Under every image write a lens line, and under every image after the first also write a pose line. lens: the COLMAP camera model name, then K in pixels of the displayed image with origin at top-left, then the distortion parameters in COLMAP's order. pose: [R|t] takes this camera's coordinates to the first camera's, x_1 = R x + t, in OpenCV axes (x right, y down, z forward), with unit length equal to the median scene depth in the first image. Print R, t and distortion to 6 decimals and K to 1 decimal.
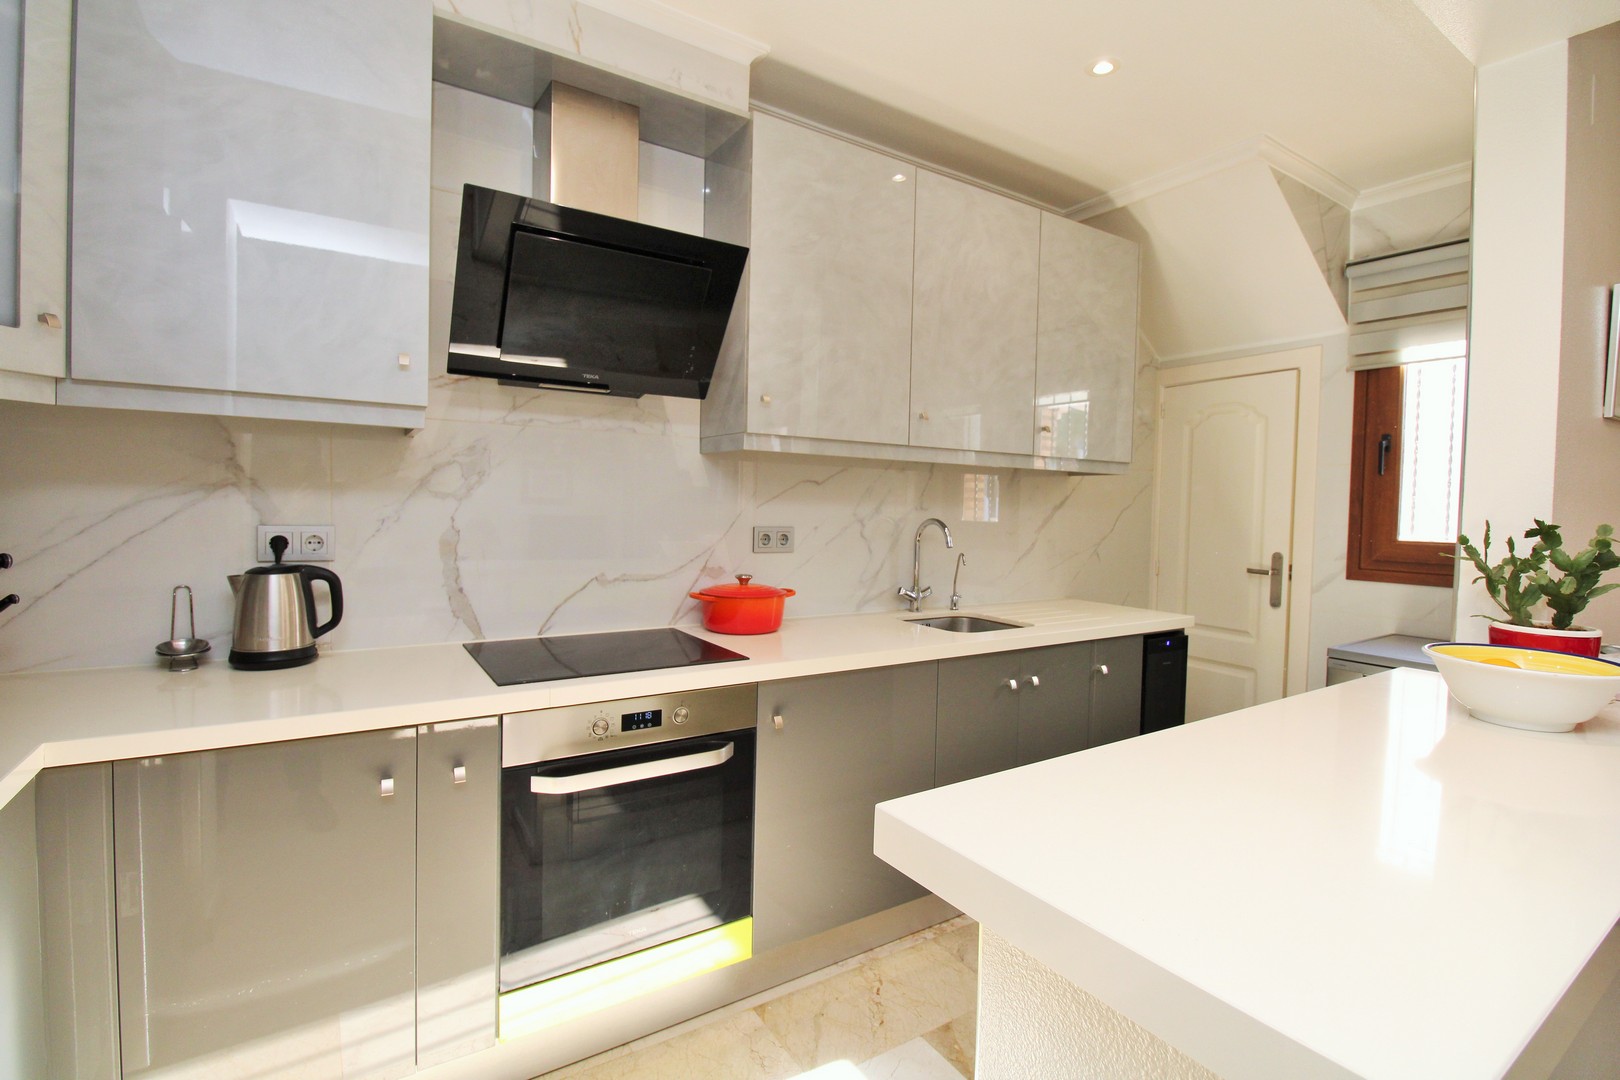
lens RADIAL K [[752.8, 0, 812.0], [0, 752.8, 534.0], [0, 0, 1]] dist [-0.008012, -0.007883]
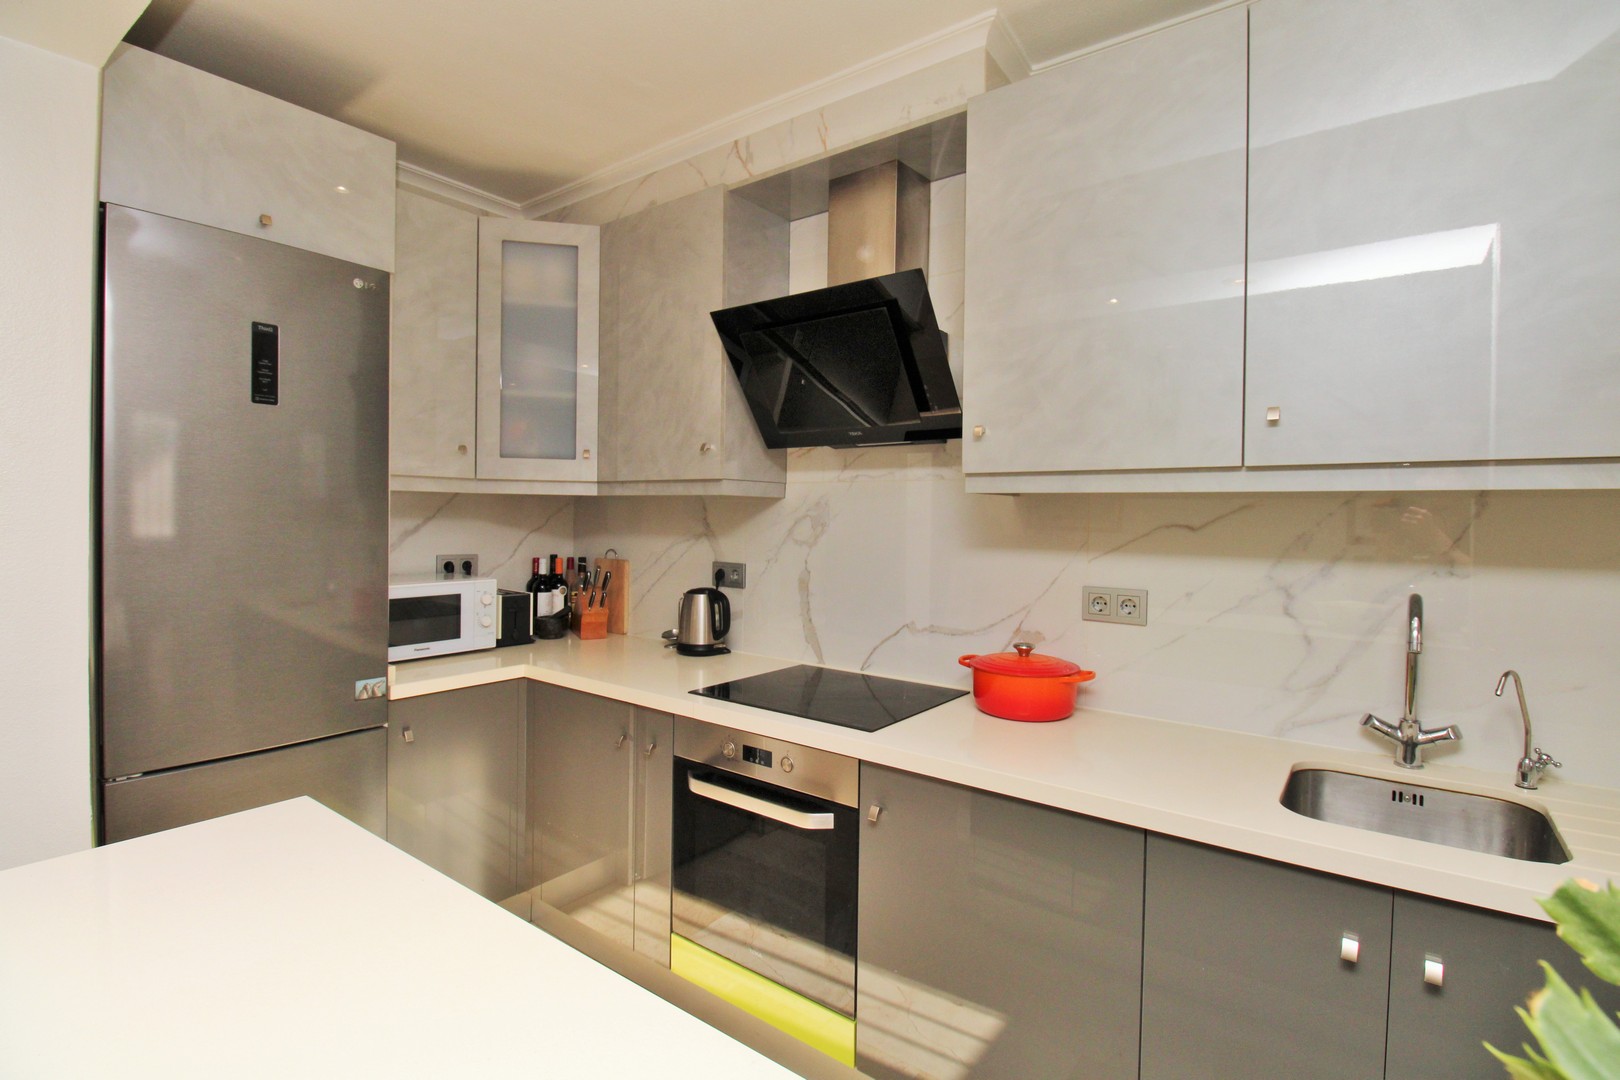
lens RADIAL K [[752.8, 0, 815.1], [0, 752.8, 531.3], [0, 0, 1]] dist [-0.008012, -0.007883]
pose [[0.345510, -0.000627, -0.938415, 0.684408], [-0.045062, 0.998835, -0.017259, -0.049454], [0.937333, 0.048250, 0.345079, 0.580788]]
